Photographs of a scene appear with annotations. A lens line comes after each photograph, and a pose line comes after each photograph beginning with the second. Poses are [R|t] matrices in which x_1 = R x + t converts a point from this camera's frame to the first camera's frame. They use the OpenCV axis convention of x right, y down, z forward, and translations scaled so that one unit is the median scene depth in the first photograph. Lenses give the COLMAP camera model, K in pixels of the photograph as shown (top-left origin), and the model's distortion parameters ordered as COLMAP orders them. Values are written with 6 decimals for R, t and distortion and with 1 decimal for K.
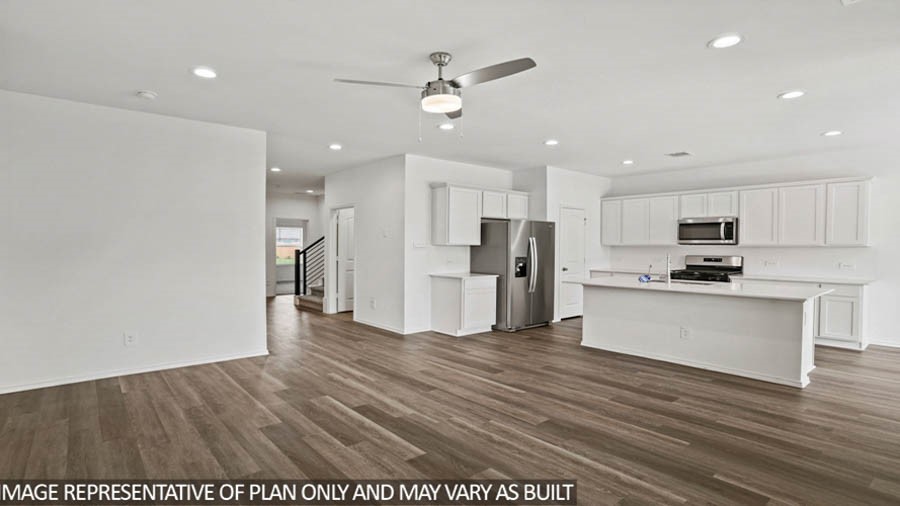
lens RADIAL K [[462.6, 0, 447.6], [0, 462.6, 256.1], [0, 0, 1]] dist [0.002585, 0.000731]
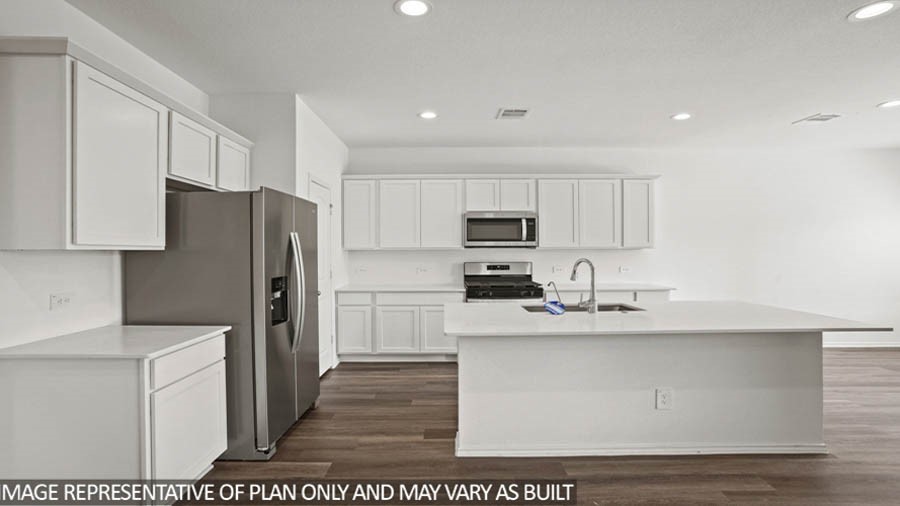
lens RADIAL K [[462.6, 0, 447.6], [0, 462.6, 256.1], [0, 0, 1]] dist [0.002585, 0.000731]
pose [[0.643992, -0.016805, 0.764848, -0.071723], [0.023915, 0.999712, 0.001829, -0.014455], [-0.764659, 0.017114, 0.644208, 0.582417]]
